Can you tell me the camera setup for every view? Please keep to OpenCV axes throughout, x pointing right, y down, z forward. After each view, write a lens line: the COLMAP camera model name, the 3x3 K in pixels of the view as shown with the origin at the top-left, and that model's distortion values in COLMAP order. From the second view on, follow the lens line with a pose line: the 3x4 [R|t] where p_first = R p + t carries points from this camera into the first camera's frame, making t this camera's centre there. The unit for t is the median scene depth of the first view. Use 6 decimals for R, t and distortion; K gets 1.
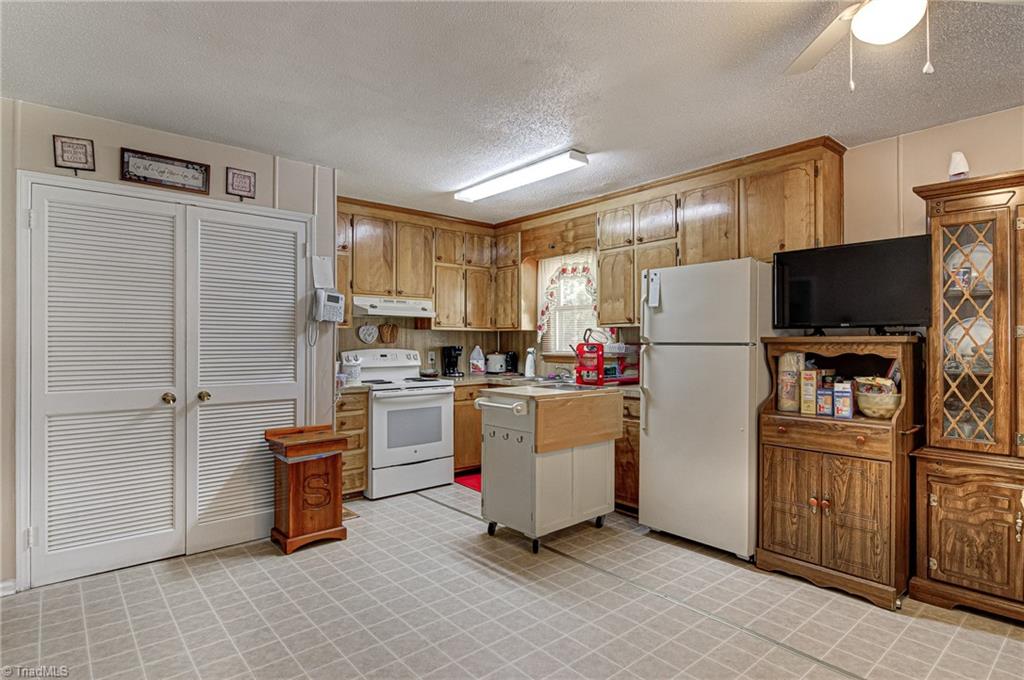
lens RADIAL K [[543.2, 0, 504.4], [0, 543.2, 340.9], [0, 0, 1]] dist [0.013102, -0.009447]
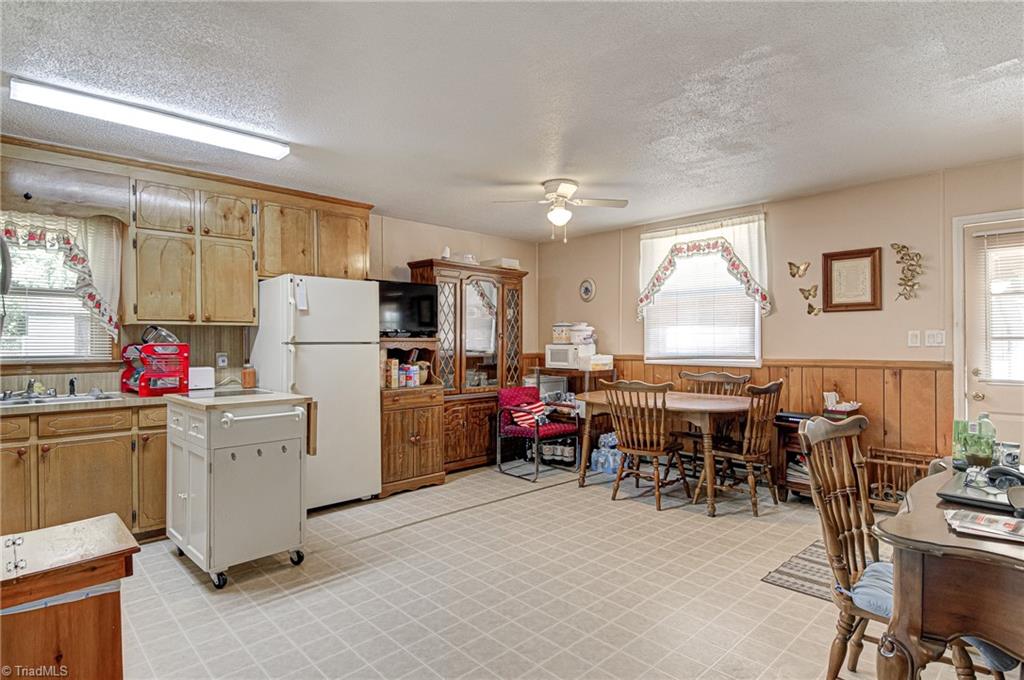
lens RADIAL K [[543.2, 0, 520.1], [0, 543.2, 346.3], [0, 0, 1]] dist [0.013102, -0.009447]
pose [[-0.074680, -0.009982, 0.997158, -0.689073], [0.001590, 0.999947, 0.010129, 0.000732], [-0.997206, 0.002341, -0.074661, 0.514694]]
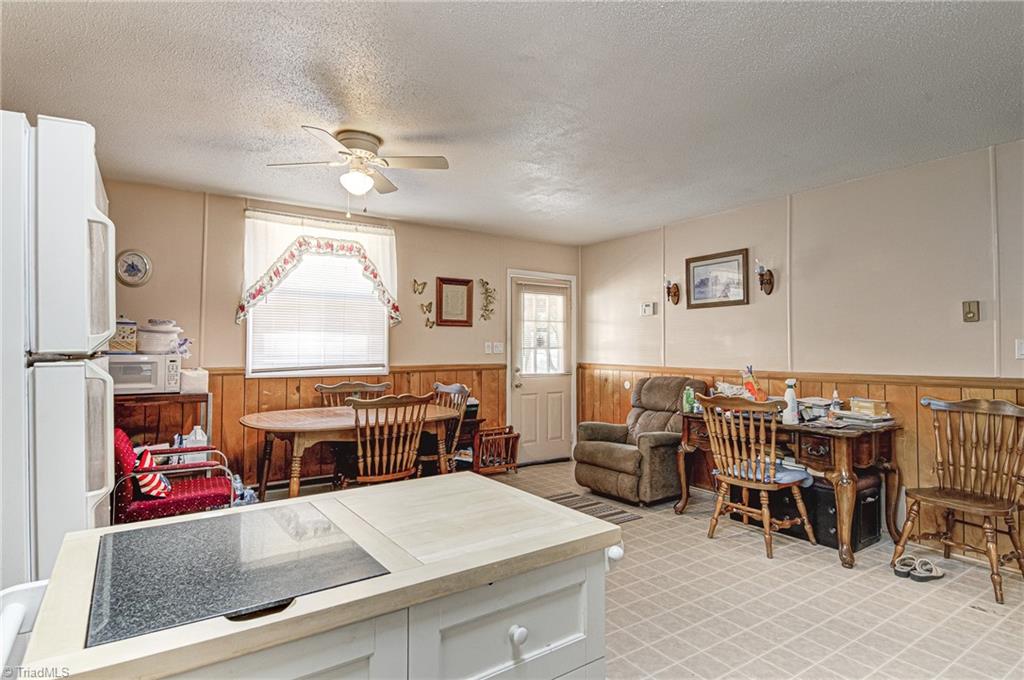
lens RADIAL K [[543.2, 0, 512.6], [0, 543.2, 337.5], [0, 0, 1]] dist [0.013102, -0.009447]
pose [[-0.995226, -0.001102, 0.097595, -0.009916], [-0.003211, 0.999765, -0.021454, 0.000768], [-0.097548, -0.021665, -0.994995, 1.066156]]
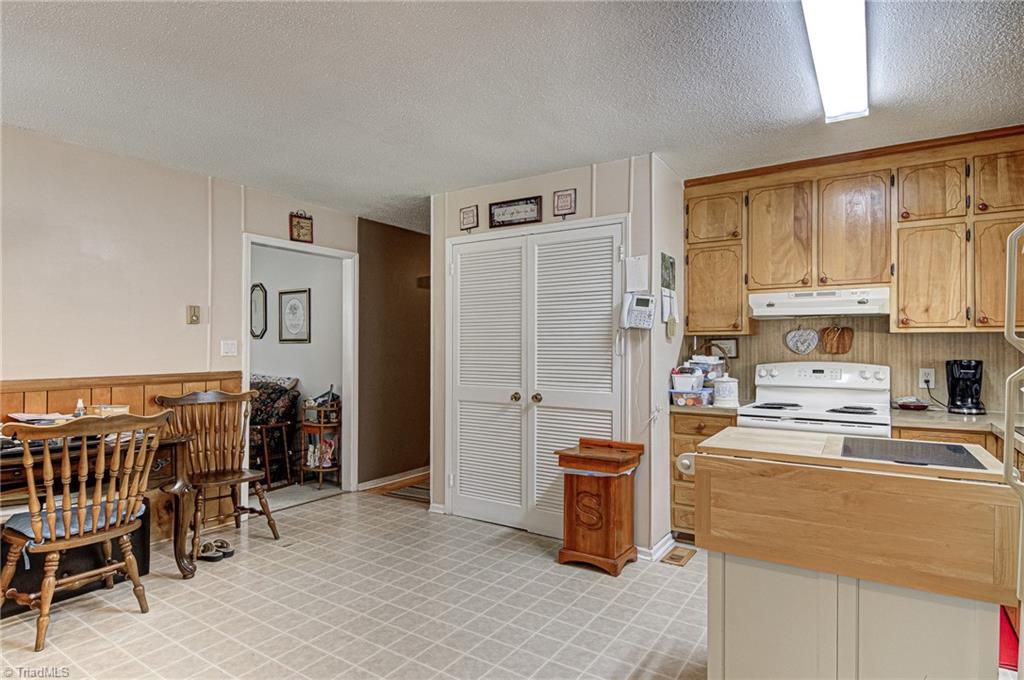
lens RADIAL K [[543.2, 0, 511.0], [0, 543.2, 346.7], [0, 0, 1]] dist [0.013102, -0.009447]
pose [[0.283974, -0.005449, -0.958817, 0.404734], [-0.002374, 0.999977, -0.006386, 0.000533], [0.958829, 0.004090, 0.283954, 0.474426]]
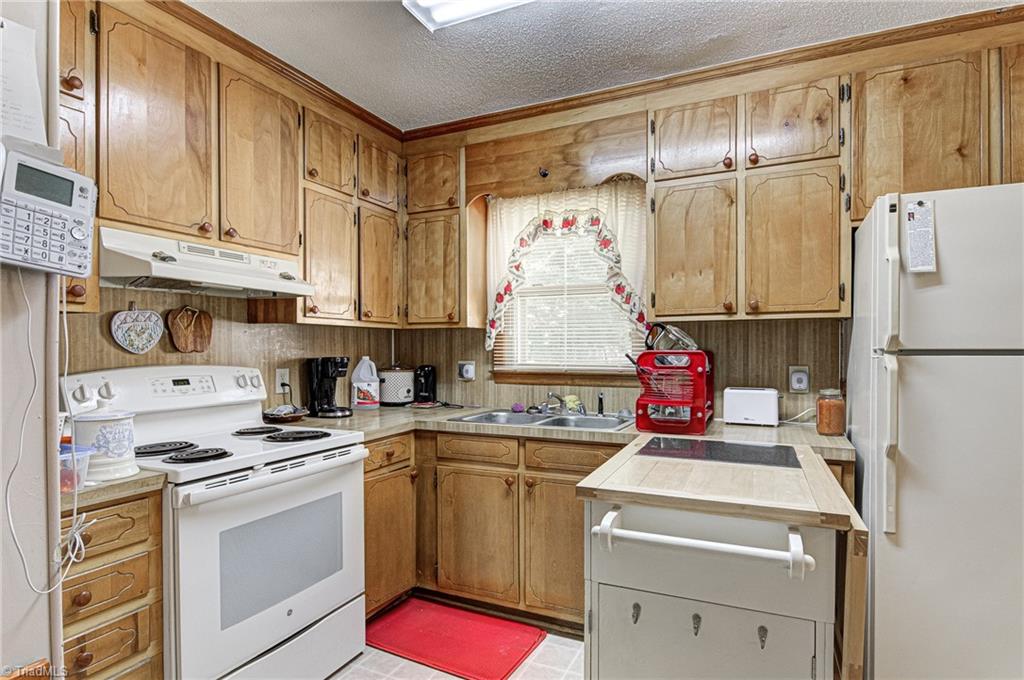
lens RADIAL K [[543.2, 0, 513.4], [0, 543.2, 356.3], [0, 0, 1]] dist [0.013102, -0.009447]
pose [[0.904728, -0.008587, 0.425902, -0.194598], [0.001448, 0.999853, 0.017085, 0.000425], [-0.425987, -0.014841, 0.904608, 0.580763]]
